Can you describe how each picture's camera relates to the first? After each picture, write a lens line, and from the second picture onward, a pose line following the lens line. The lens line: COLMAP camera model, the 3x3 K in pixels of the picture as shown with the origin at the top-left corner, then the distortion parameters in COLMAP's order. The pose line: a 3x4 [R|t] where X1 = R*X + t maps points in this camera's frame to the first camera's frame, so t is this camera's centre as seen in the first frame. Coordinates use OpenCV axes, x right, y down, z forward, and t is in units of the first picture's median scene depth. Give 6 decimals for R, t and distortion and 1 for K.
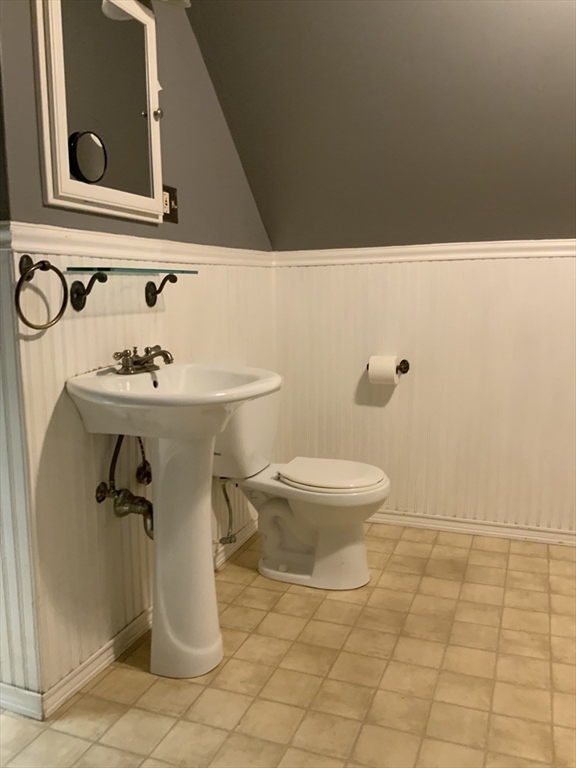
lens RADIAL K [[638.8, 0, 283.3], [0, 638.8, 378.4], [0, 0, 1]] dist [0.066706, -0.123407]
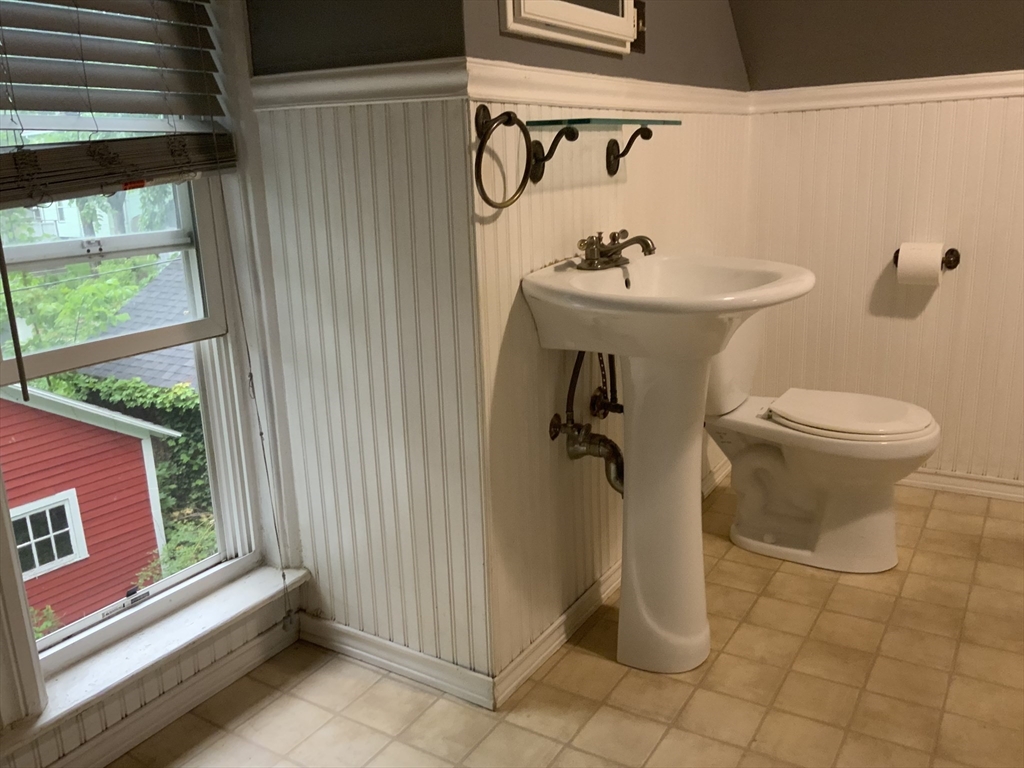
lens RADIAL K [[851.8, 0, 504.8], [0, 851.8, 376.3], [0, 0, 1]] dist [0.066706, -0.123407]
pose [[0.981642, 0.023780, -0.189244, -0.150107], [-0.002089, 0.993478, 0.114001, 0.003325], [0.190721, -0.111513, 0.975290, 0.017290]]
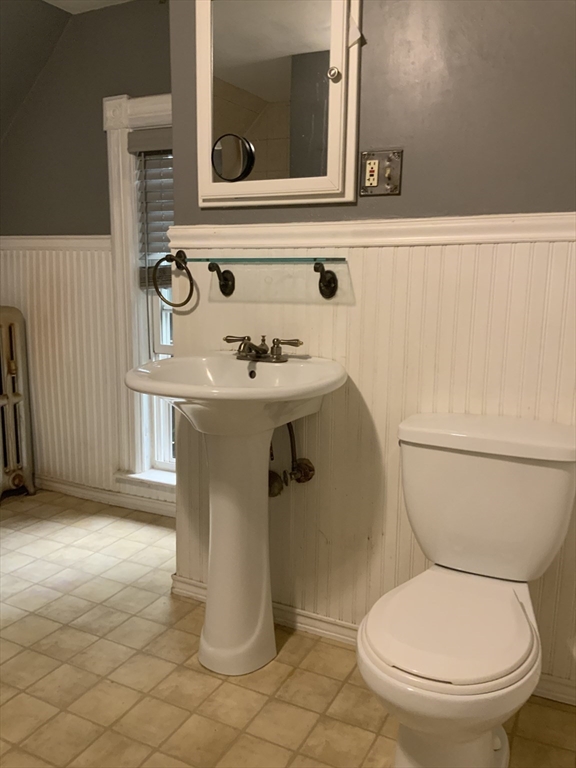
lens RADIAL K [[638.8, 0, 297.0], [0, 638.8, 378.9], [0, 0, 1]] dist [0.066706, -0.123407]
pose [[-0.093626, 0.173749, -0.980329, 0.753618], [-0.145898, 0.971630, 0.186141, -0.176113], [0.984859, 0.160455, -0.065620, 1.117086]]
